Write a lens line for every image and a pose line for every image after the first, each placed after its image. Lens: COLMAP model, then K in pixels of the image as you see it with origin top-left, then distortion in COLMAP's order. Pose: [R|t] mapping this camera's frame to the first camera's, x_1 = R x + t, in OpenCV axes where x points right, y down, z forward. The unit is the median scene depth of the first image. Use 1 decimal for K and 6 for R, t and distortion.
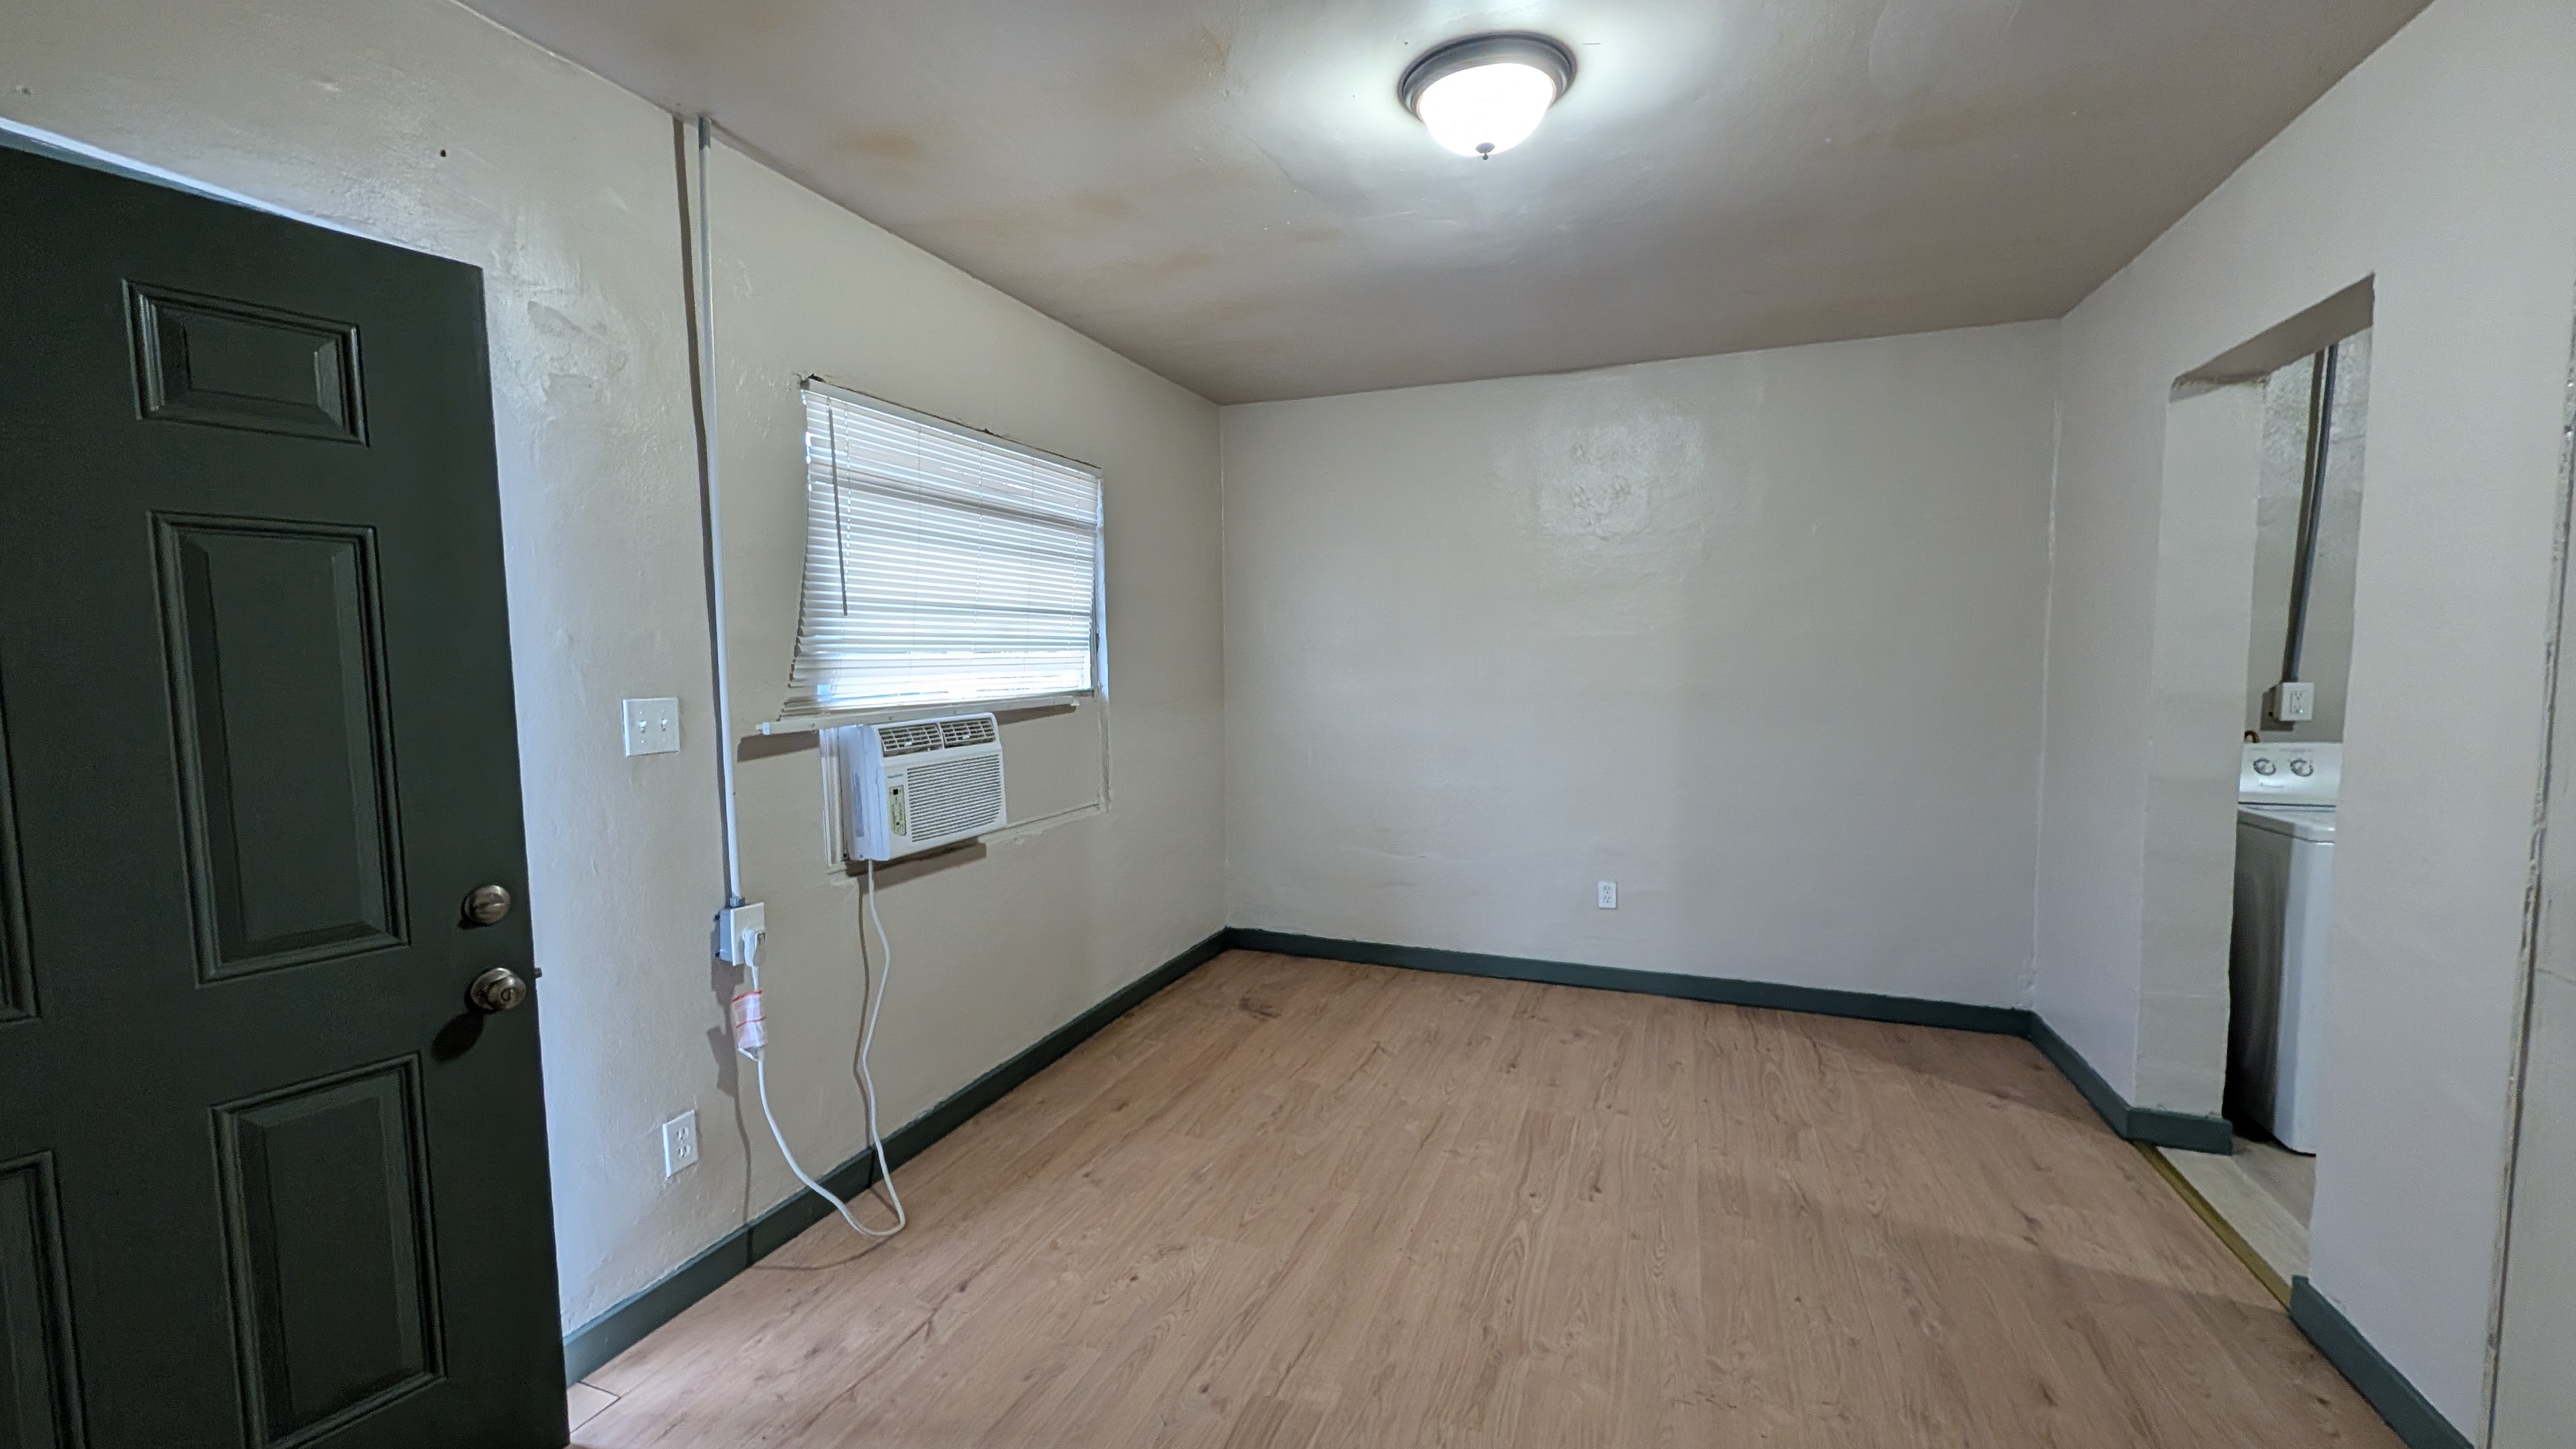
lens RADIAL K [[988.8, 0, 1293.9], [0, 988.8, 729.4], [0, 0, 1]] dist [0.000502, 0.000695]
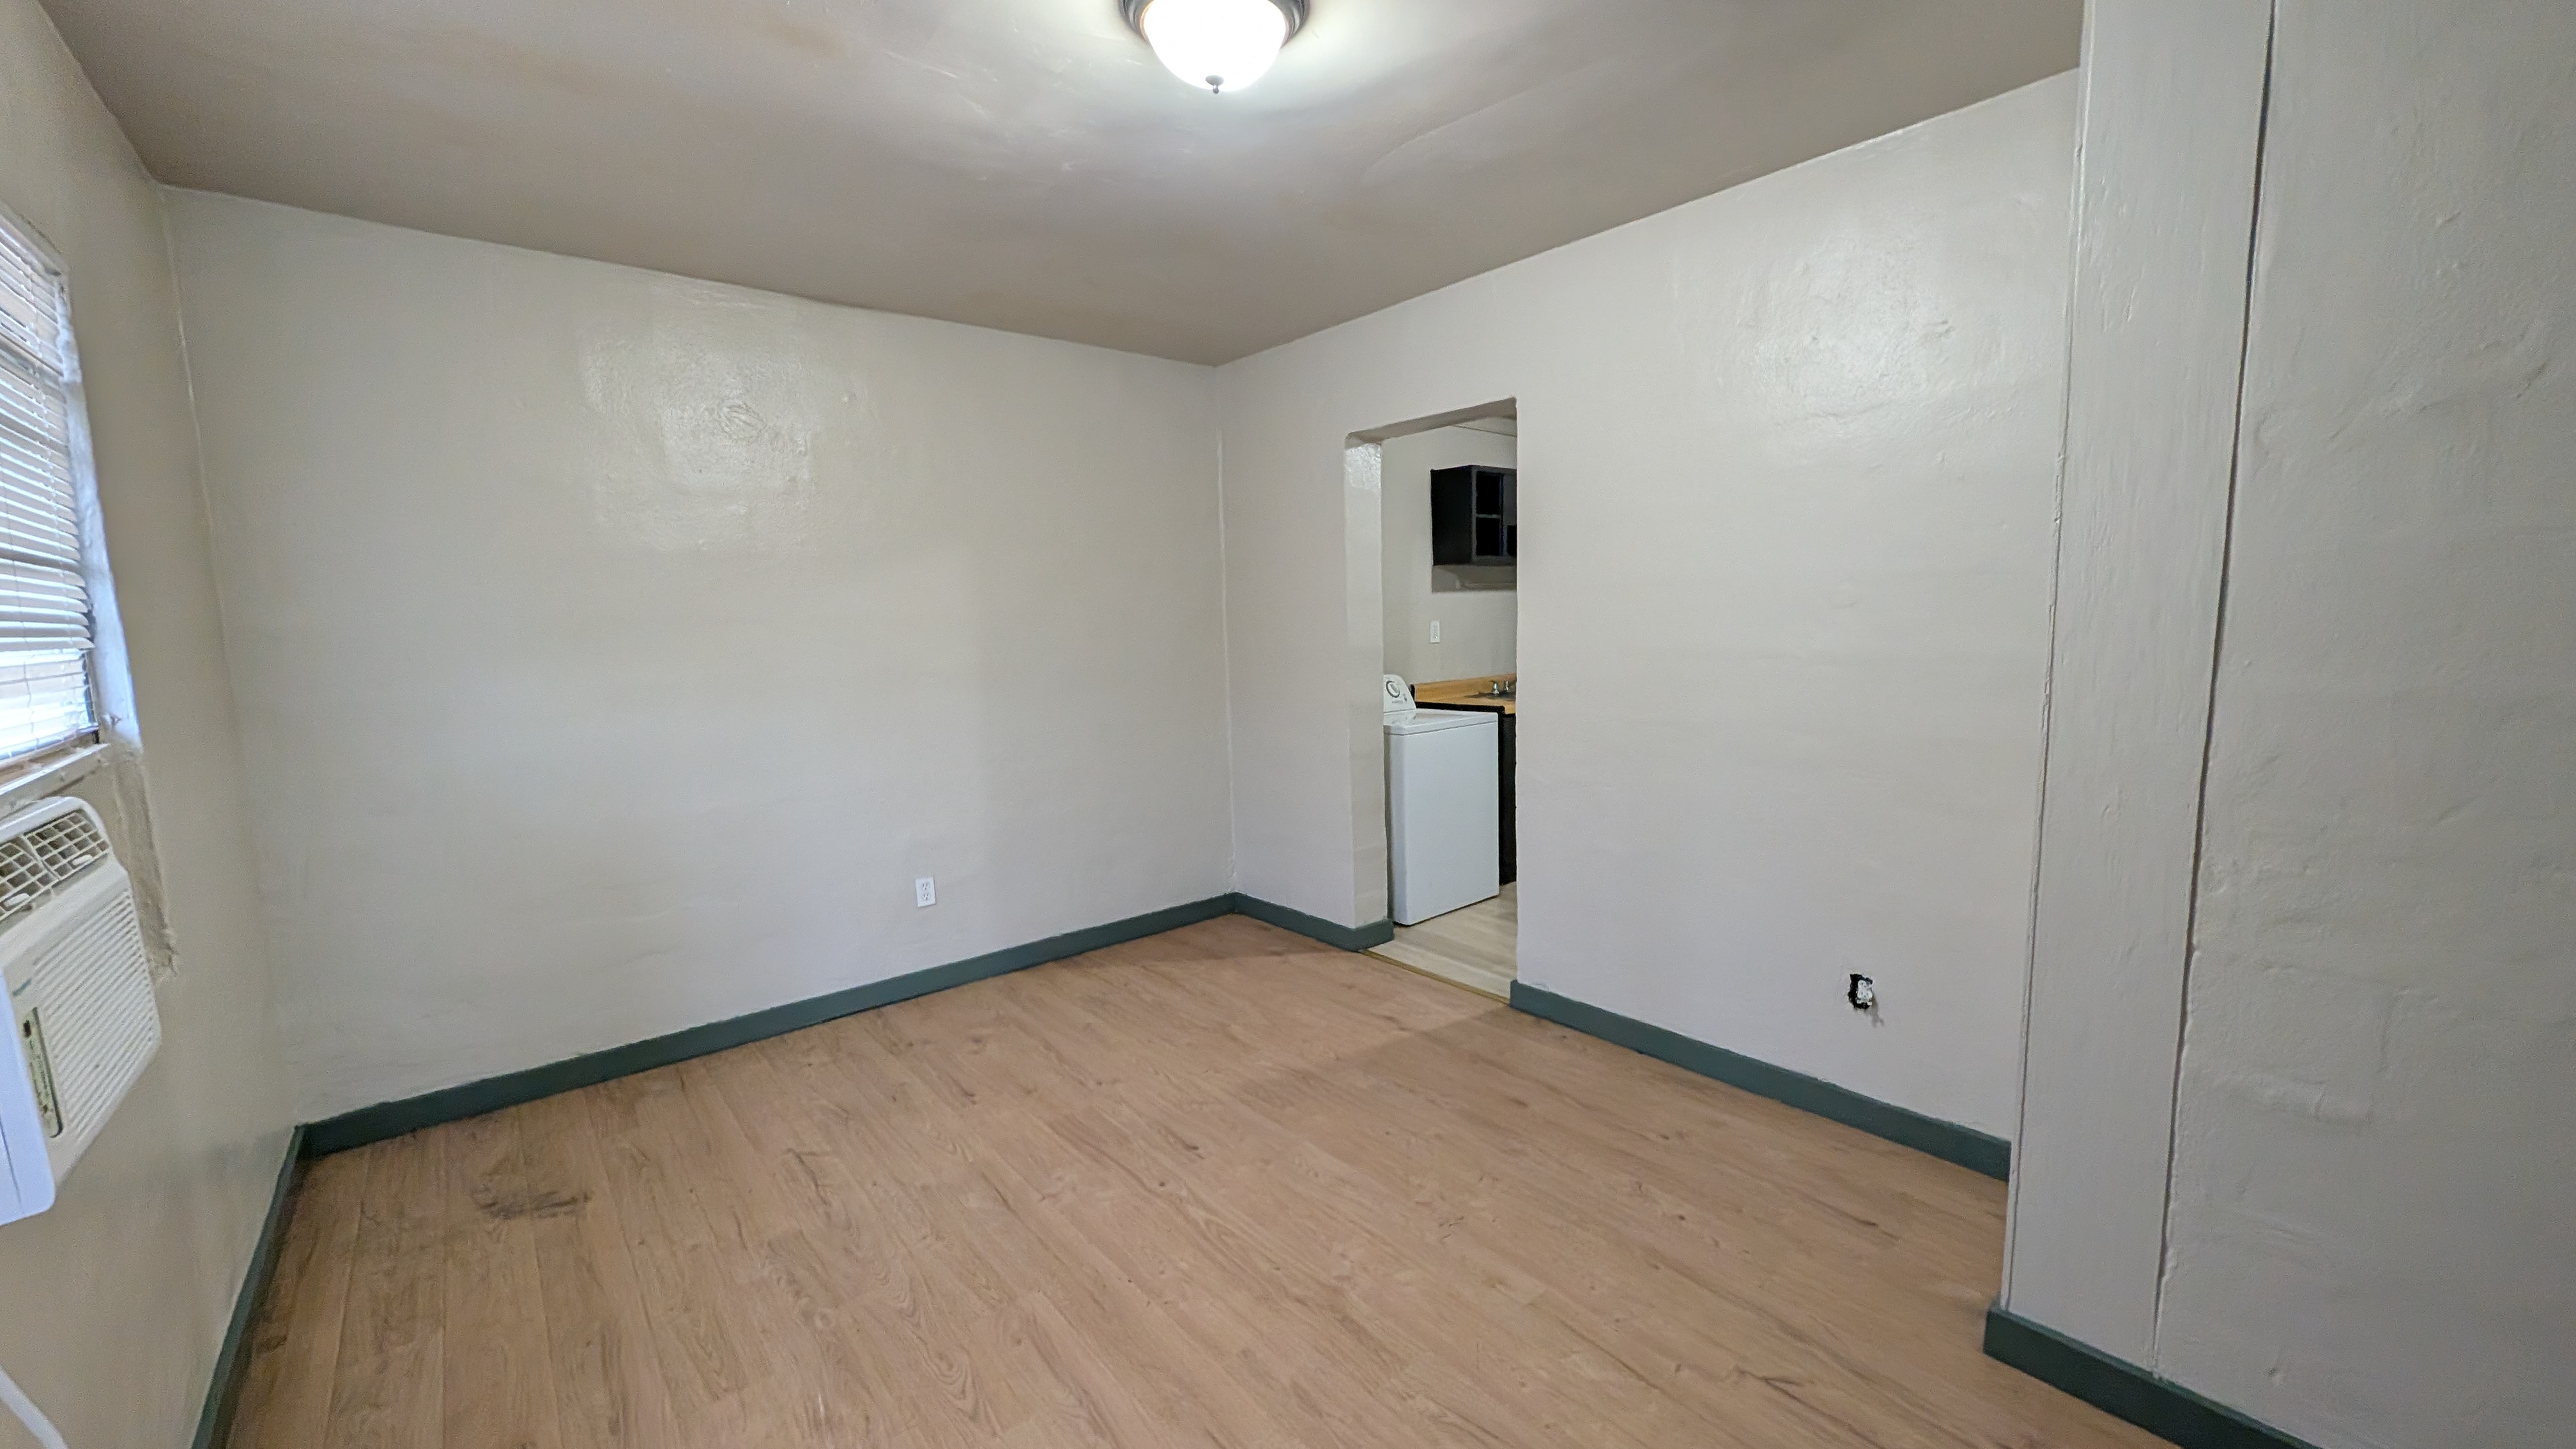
lens RADIAL K [[988.8, 0, 1286.2], [0, 988.8, 729.3], [0, 0, 1]] dist [0.000502, 0.000695]
pose [[0.475941, -0.108410, 0.872770, -0.371439], [0.089035, 0.993215, 0.074818, -0.027132], [-0.874959, 0.042098, 0.482364, 0.297631]]
